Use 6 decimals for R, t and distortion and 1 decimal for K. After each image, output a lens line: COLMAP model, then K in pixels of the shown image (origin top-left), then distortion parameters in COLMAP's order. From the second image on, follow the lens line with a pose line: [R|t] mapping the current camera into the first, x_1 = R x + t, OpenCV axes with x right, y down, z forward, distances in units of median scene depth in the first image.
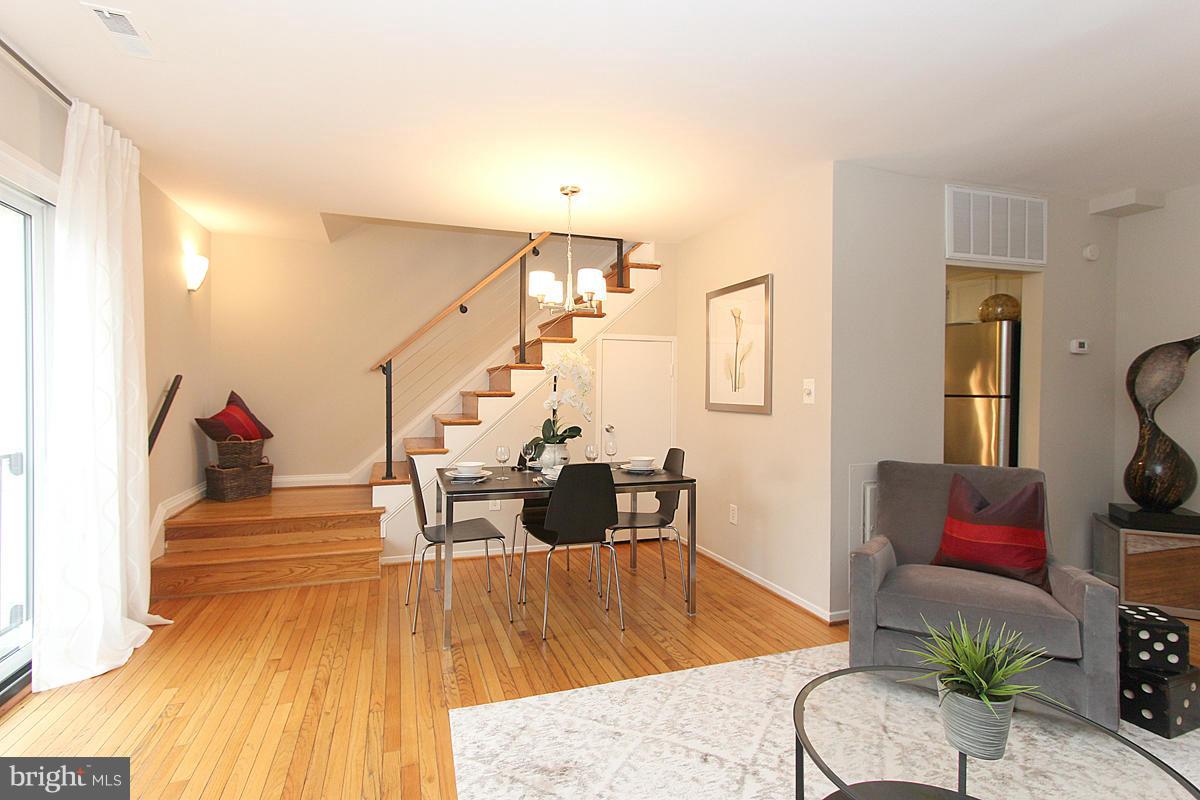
lens RADIAL K [[557.6, 0, 583.7], [0, 557.6, 398.6], [0, 0, 1]] dist [0.000227, 0.000381]
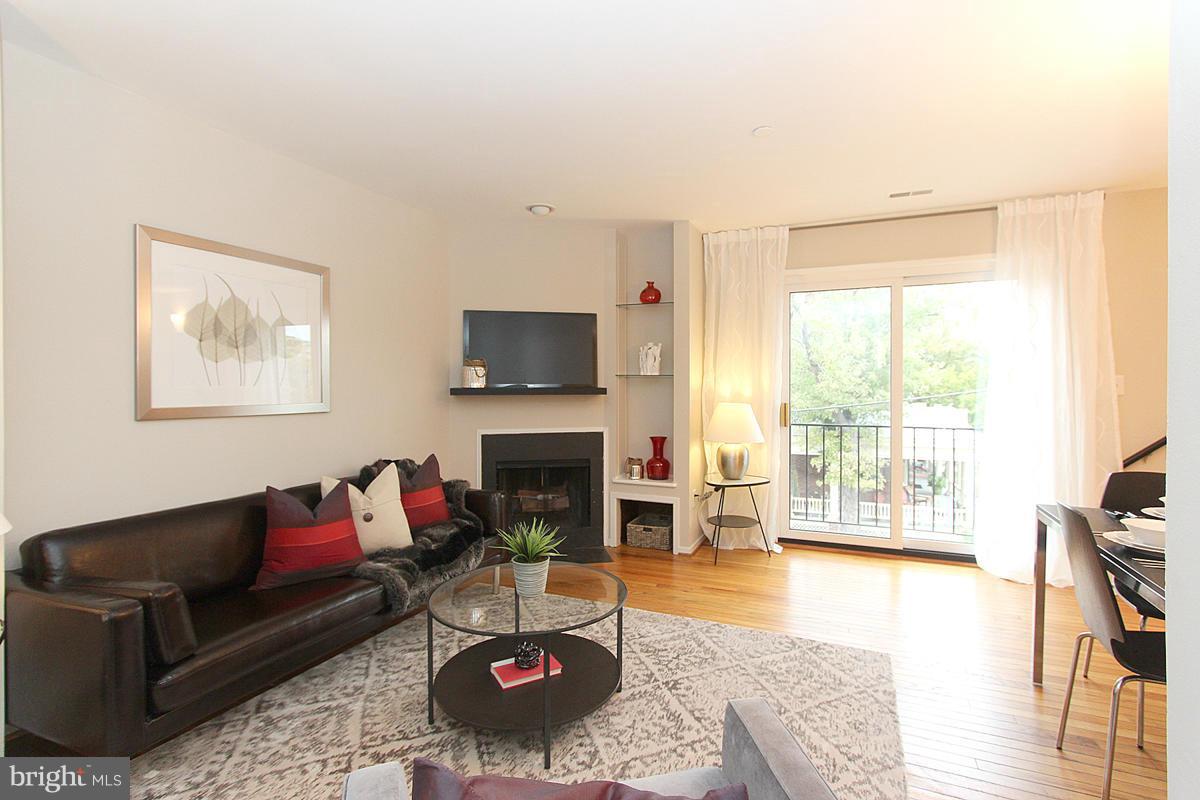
lens RADIAL K [[543.3, 0, 622.8], [0, 543.3, 392.3], [0, 0, 1]] dist [-0.001039, 0.000329]
pose [[-0.656676, 0.001028, -0.754172, 0.654139], [-0.013086, 0.999833, 0.012757, -0.008896], [0.754059, 0.018246, -0.656553, 0.847521]]
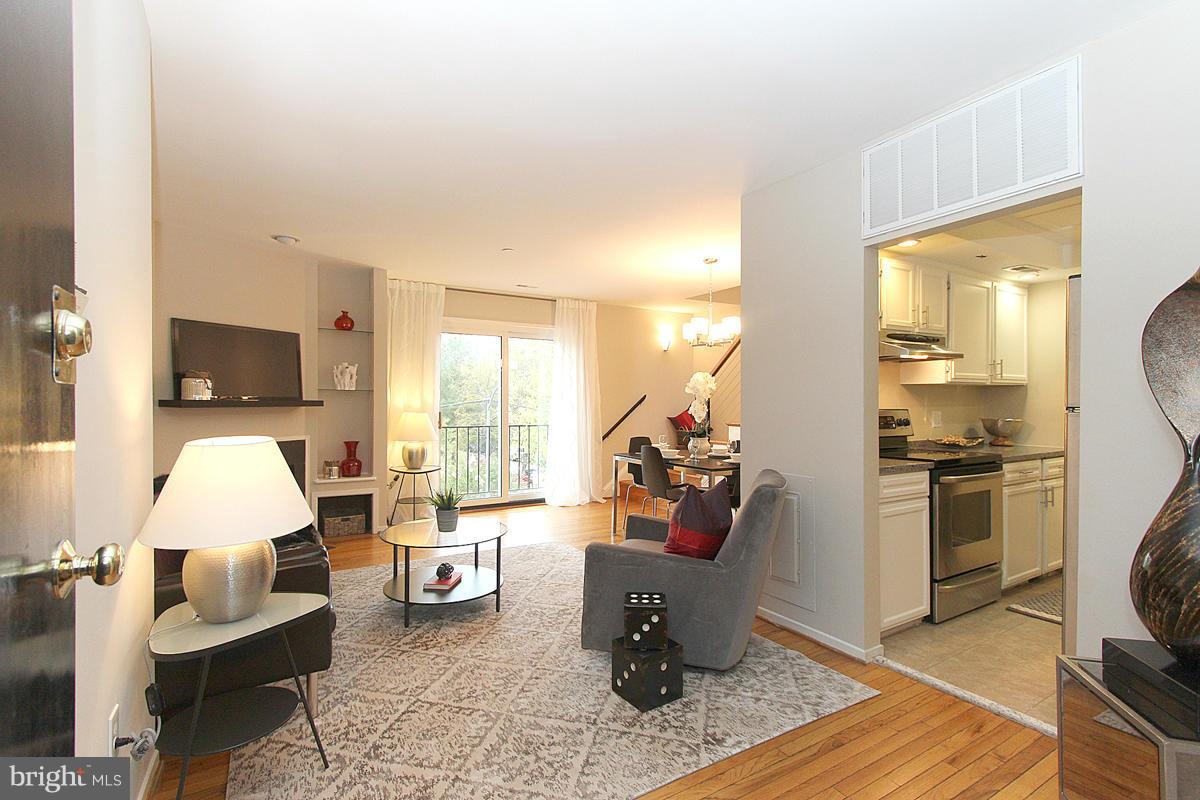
lens RADIAL K [[542.1, 0, 582.3], [0, 542.1, 402.3], [0, 0, 1]] dist [0.000992, 0.000303]
pose [[0.201345, -0.002213, -0.979518, 1.261339], [-0.014327, 0.999884, -0.005204, -0.000375], [0.979416, 0.015081, 0.201290, 0.403829]]
